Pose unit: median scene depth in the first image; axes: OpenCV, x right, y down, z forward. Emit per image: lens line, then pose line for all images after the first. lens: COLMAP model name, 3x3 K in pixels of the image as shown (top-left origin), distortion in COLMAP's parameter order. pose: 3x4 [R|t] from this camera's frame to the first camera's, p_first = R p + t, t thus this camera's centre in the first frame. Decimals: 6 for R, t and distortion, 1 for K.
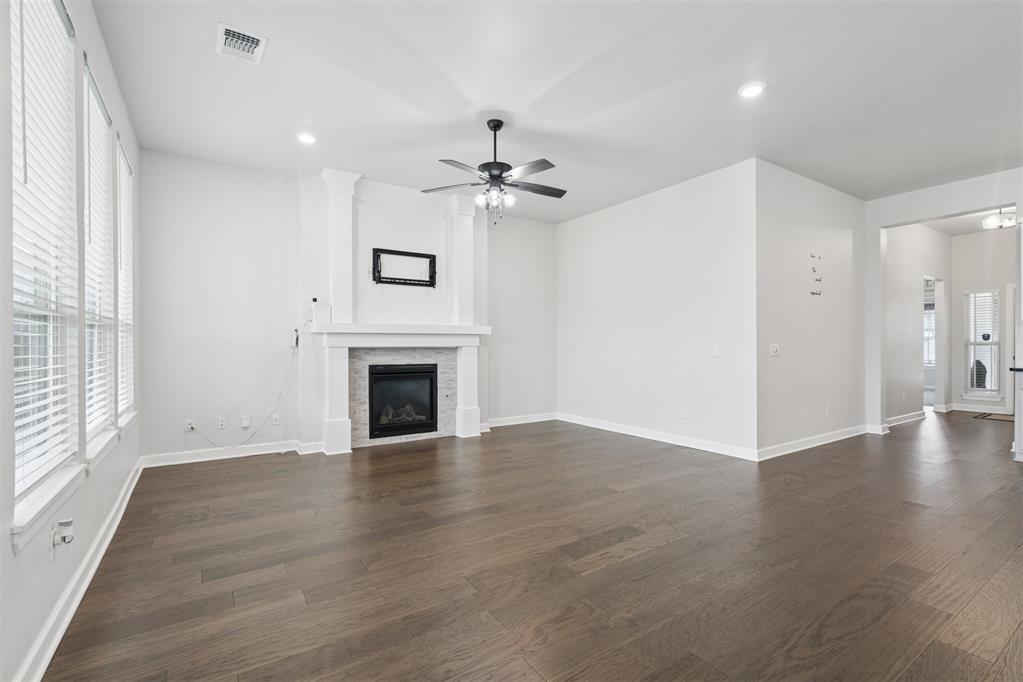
lens RADIAL K [[460.9, 0, 512.4], [0, 460.9, 344.4], [0, 0, 1]] dist [0.001075, 0.000451]
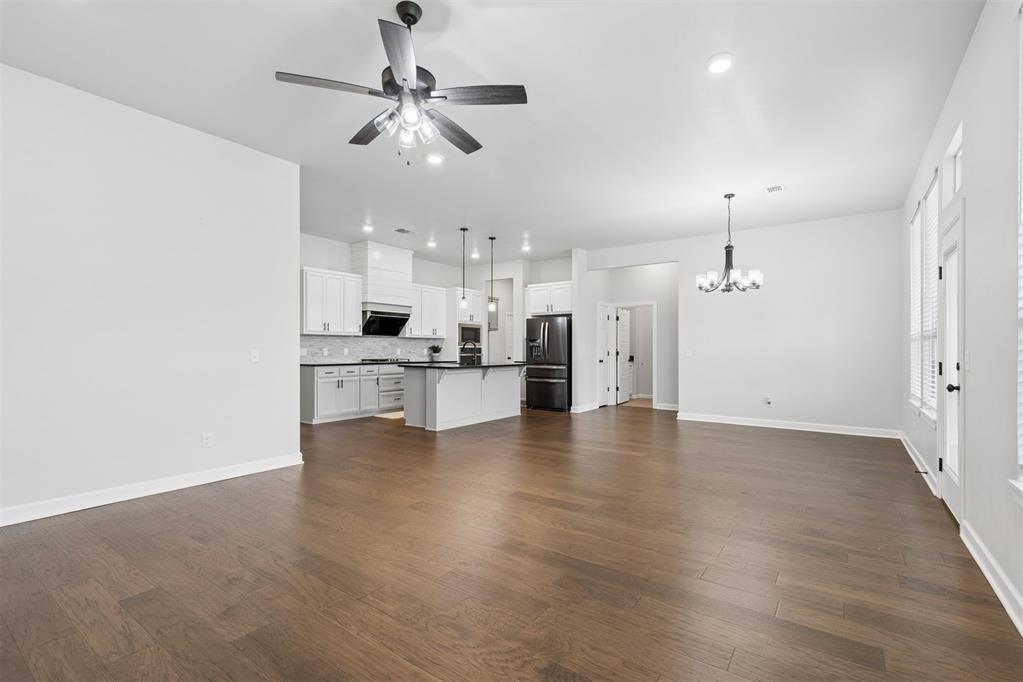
lens RADIAL K [[460.9, 0, 512.4], [0, 460.9, 344.4], [0, 0, 1]] dist [0.001075, 0.000451]
pose [[-0.348423, 0.010574, 0.937278, -0.872657], [-0.001542, 0.999929, -0.011854, 0.002989], [-0.937336, -0.005575, -0.348382, 1.363044]]
